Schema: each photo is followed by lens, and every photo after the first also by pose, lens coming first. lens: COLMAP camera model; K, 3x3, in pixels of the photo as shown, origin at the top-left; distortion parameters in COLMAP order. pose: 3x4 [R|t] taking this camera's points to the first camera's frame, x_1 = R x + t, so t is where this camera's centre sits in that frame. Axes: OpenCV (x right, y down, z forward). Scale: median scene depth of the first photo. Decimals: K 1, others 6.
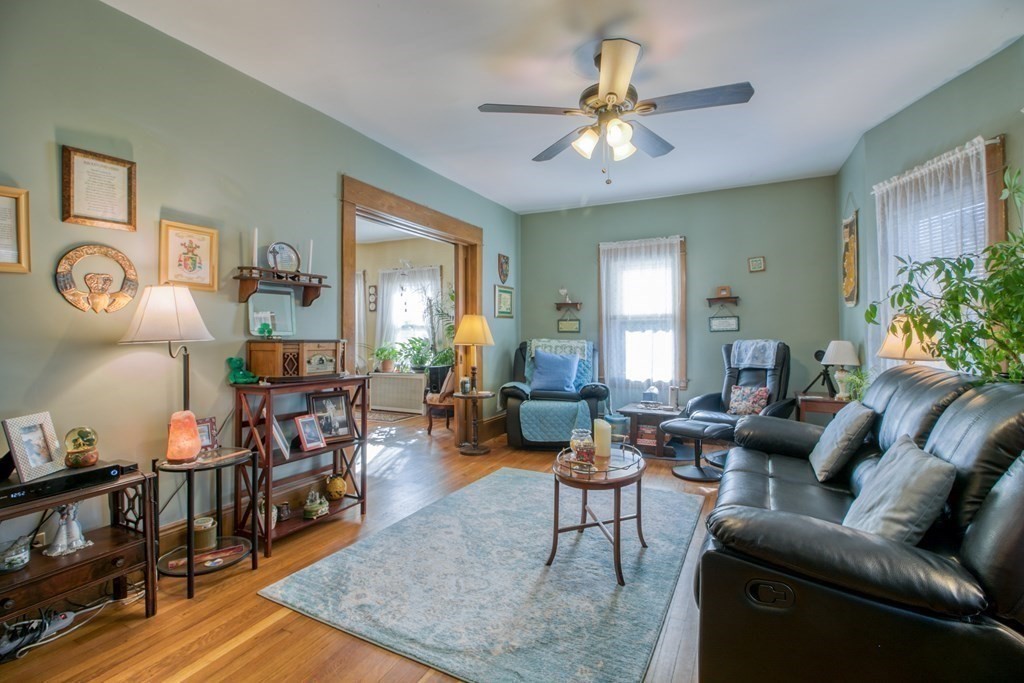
lens RADIAL K [[473.1, 0, 517.2], [0, 473.1, 331.2], [0, 0, 1]] dist [-0.001162, -0.015336]
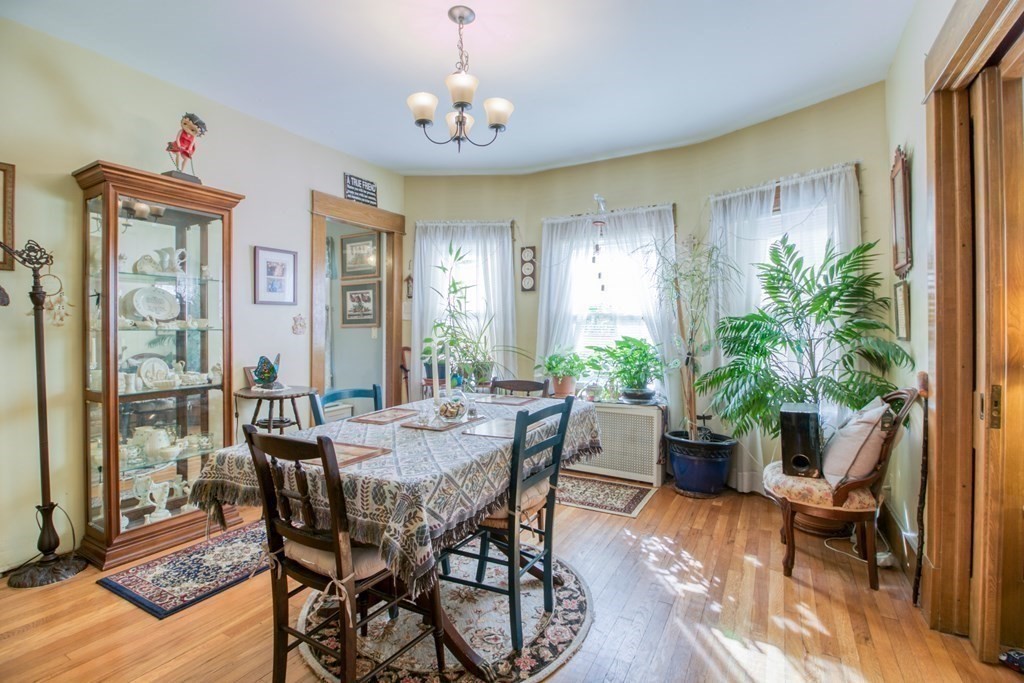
lens RADIAL K [[472.0, 0, 527.1], [0, 472.0, 330.5], [0, 0, 1]] dist [0.001121, -0.013835]
pose [[0.999605, 0.002444, -0.027980, -0.456344], [-0.002258, 0.999975, 0.006653, 0.003661], [0.027996, -0.006587, 0.999586, 0.663886]]
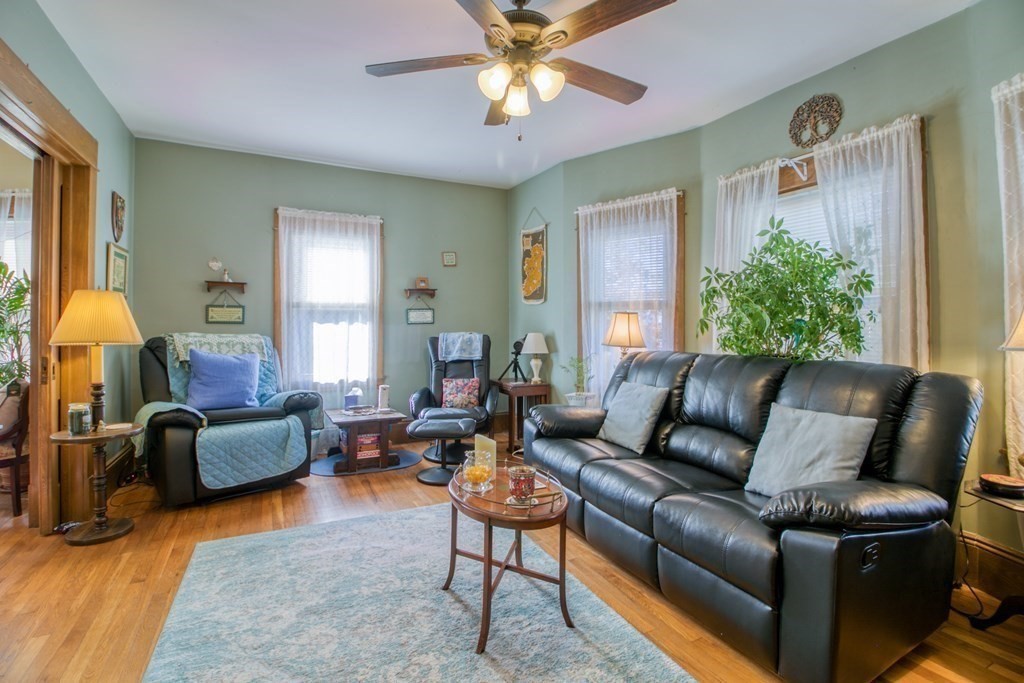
lens RADIAL K [[473.1, 0, 517.2], [0, 473.1, 331.2], [0, 0, 1]] dist [-0.001162, -0.015336]
pose [[0.599452, -0.003460, 0.800403, -0.225034], [-0.008951, 0.999899, 0.011026, 0.002588], [-0.800360, -0.013774, 0.599361, 0.259960]]
